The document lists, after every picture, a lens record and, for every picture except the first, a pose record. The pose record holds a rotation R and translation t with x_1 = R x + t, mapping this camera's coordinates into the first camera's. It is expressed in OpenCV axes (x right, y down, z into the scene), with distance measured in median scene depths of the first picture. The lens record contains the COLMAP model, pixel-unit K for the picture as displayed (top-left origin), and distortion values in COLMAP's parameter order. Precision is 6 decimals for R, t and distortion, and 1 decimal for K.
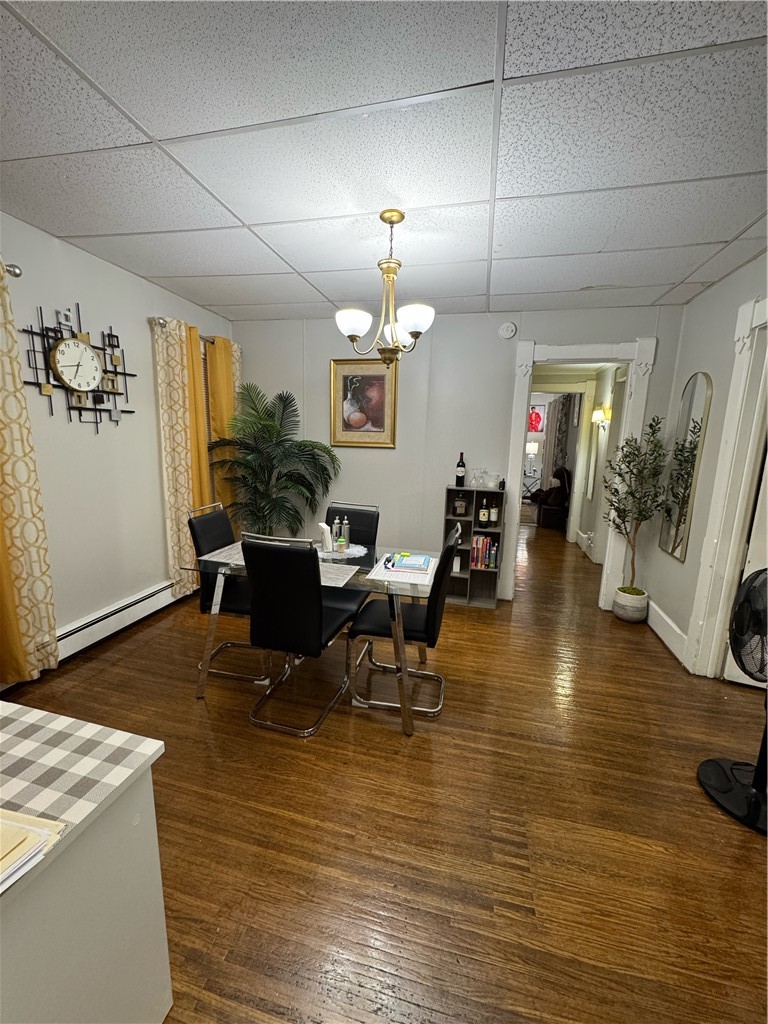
lens RADIAL K [[407.9, 0, 384.7], [0, 407.9, 510.2], [0, 0, 1]] dist [-0.003870, 0.000635]
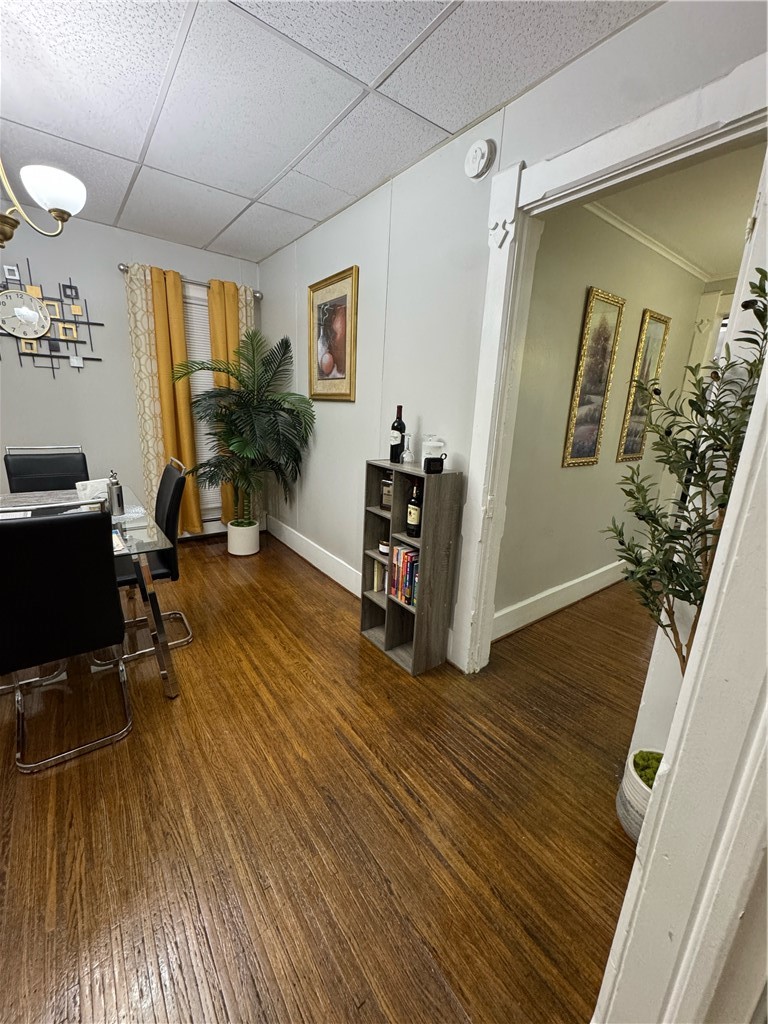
lens RADIAL K [[407.9, 0, 382.9], [0, 407.9, 511.0], [0, 0, 1]] dist [-0.003870, 0.000635]
pose [[0.769874, 0.168656, -0.615508, 0.685422], [-0.135968, 0.985652, 0.100011, -0.055252], [0.623544, 0.006693, 0.781760, 0.621235]]
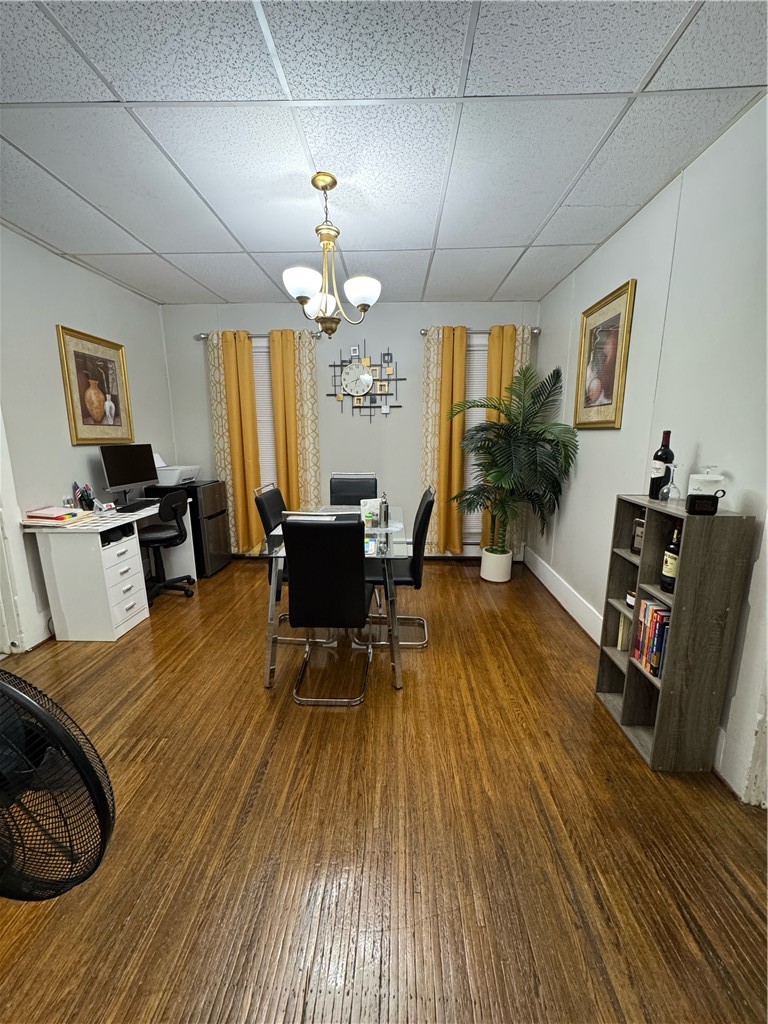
lens RADIAL K [[407.9, 0, 384.3], [0, 407.9, 510.9], [0, 0, 1]] dist [-0.003870, 0.000635]
pose [[0.194637, 0.161520, -0.967485, 0.748354], [-0.164107, 0.977808, 0.130229, -0.066268], [0.967050, 0.133424, 0.216824, 0.689948]]
